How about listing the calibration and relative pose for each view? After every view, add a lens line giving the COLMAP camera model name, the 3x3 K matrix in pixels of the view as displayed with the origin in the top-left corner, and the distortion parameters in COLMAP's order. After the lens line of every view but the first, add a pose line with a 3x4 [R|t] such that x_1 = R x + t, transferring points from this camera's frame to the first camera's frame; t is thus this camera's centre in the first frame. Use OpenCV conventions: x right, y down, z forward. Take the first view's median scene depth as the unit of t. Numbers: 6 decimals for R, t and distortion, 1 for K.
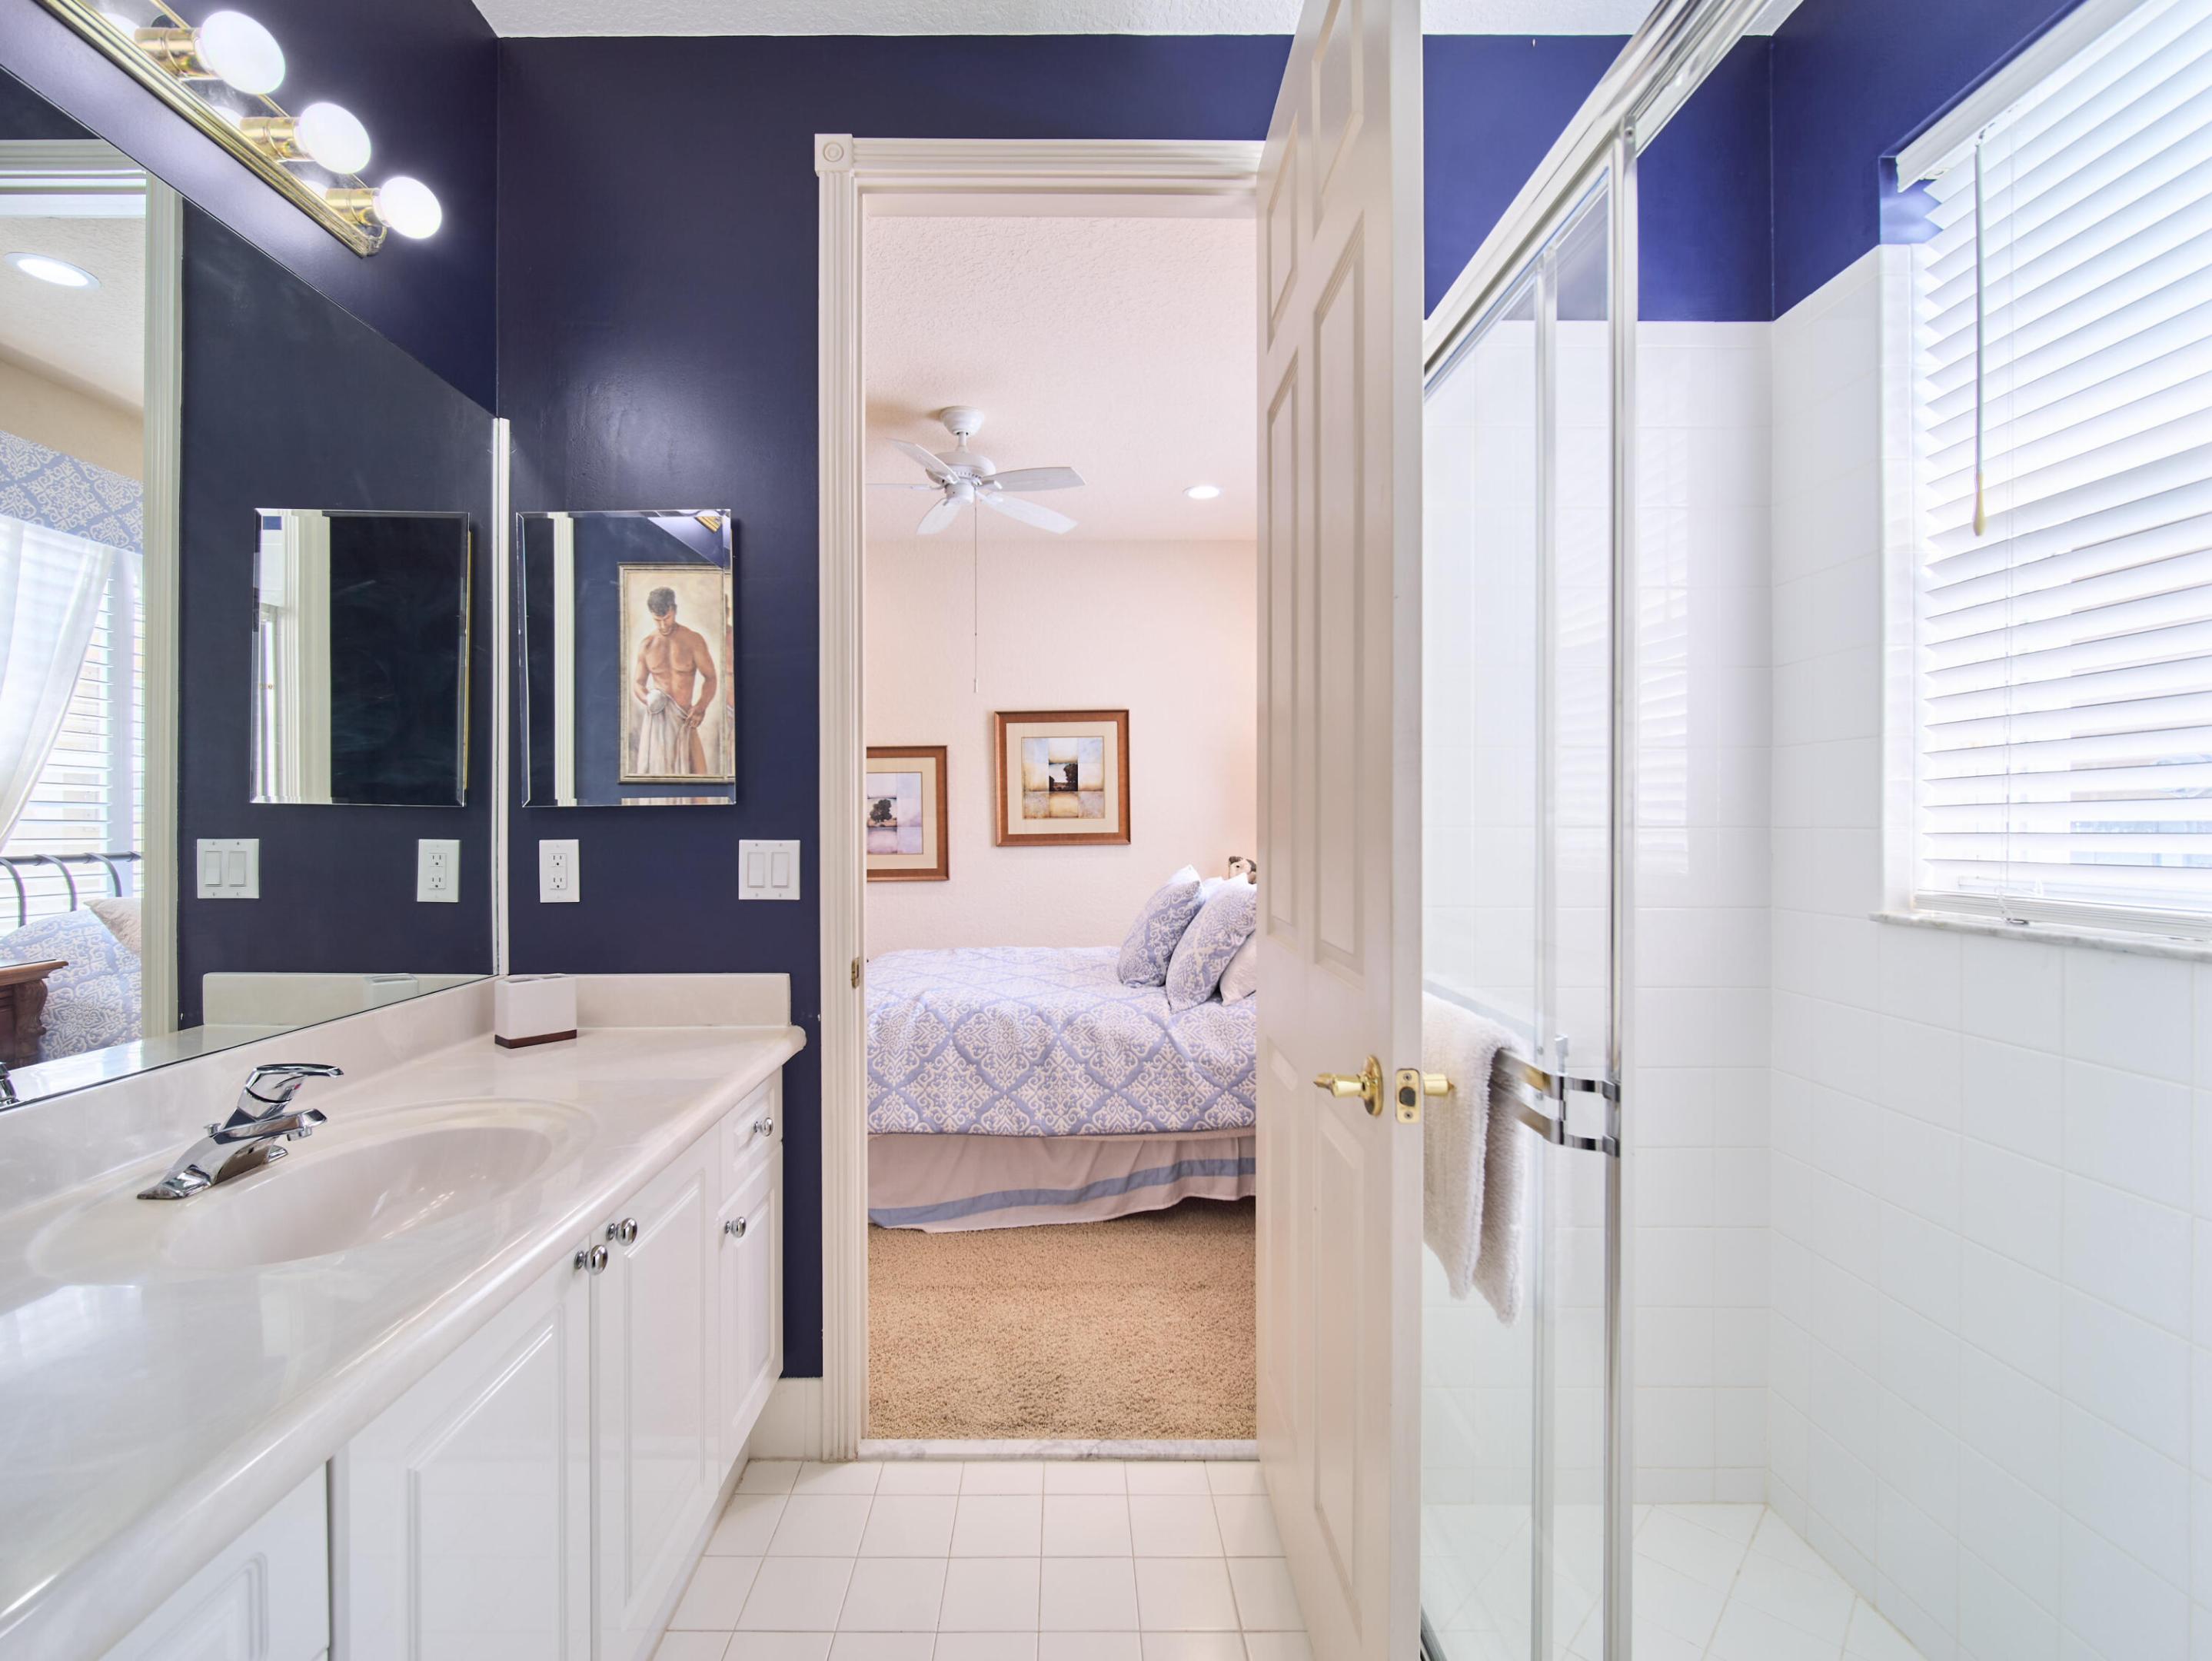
lens RADIAL K [[980.9, 0, 1106.0], [0, 980.9, 830.5], [0, 0, 1]] dist [-0.001074, -0.000086]
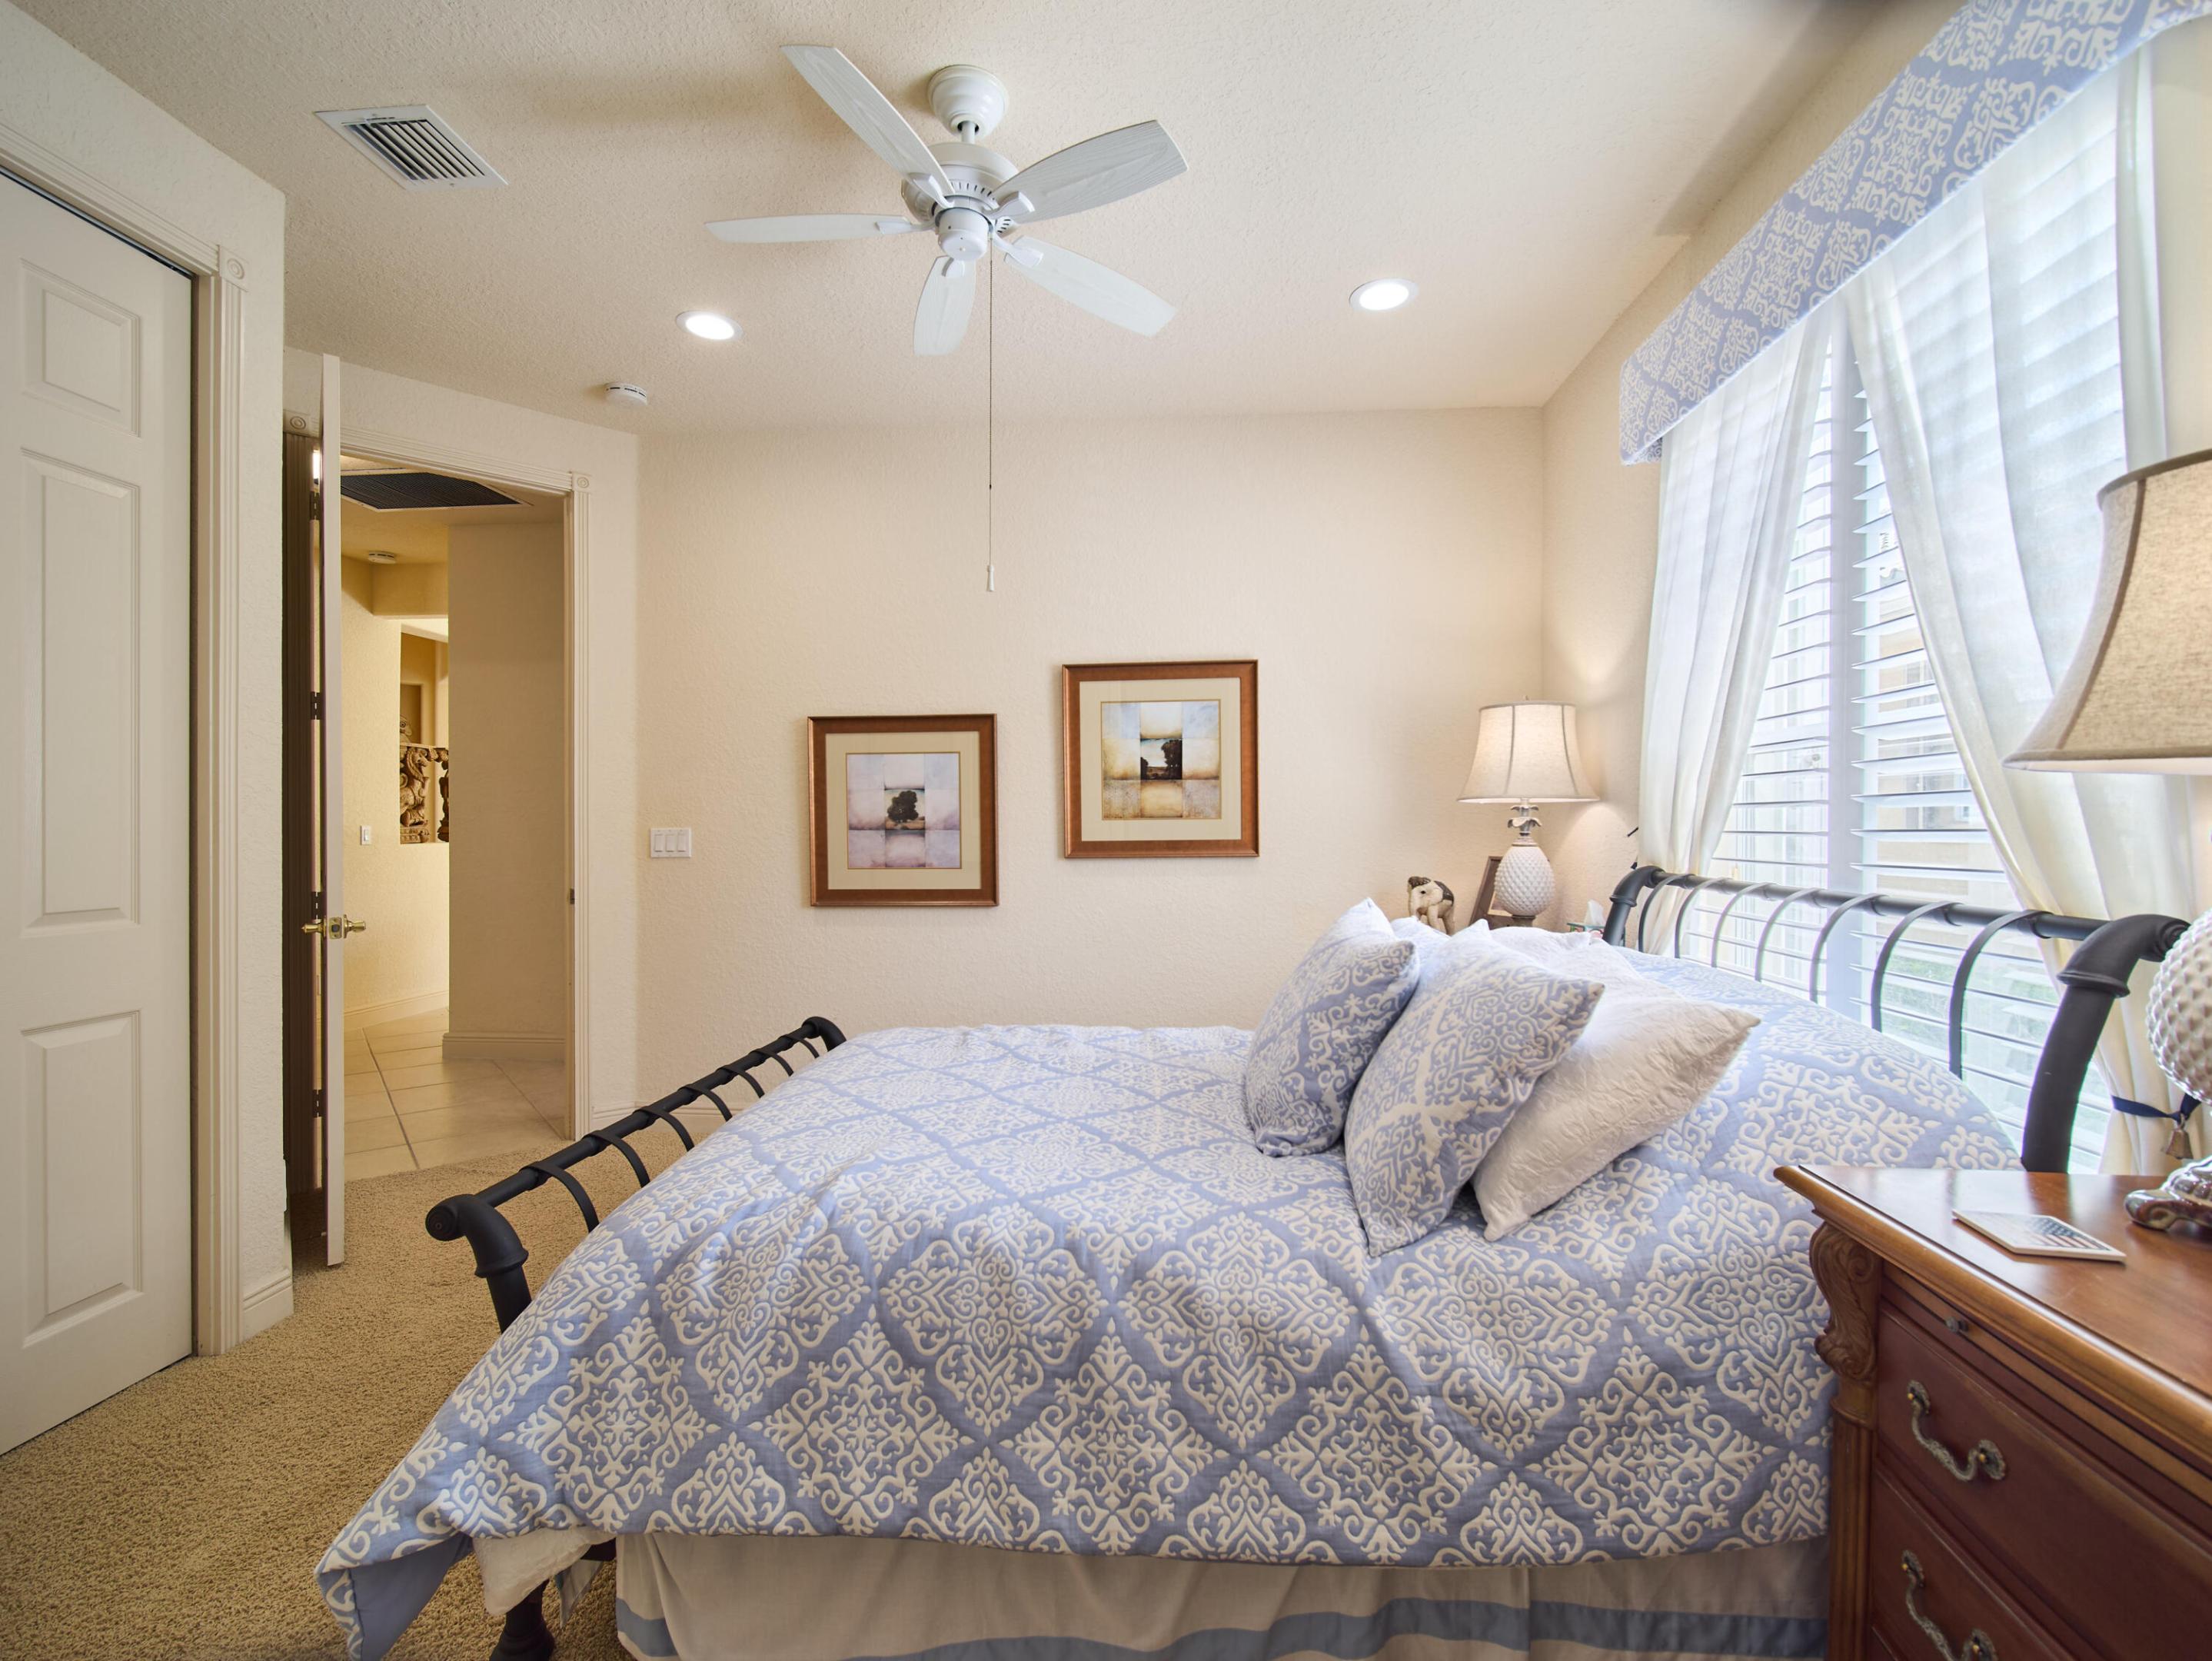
lens RADIAL K [[980.9, 0, 1106.0], [0, 980.9, 830.5], [0, 0, 1]] dist [-0.001074, -0.000086]
pose [[0.992980, 0.005204, -0.118168, -0.000101], [-0.005548, 0.999981, -0.002587, -0.002233], [0.118152, 0.003225, 0.992990, 0.341749]]
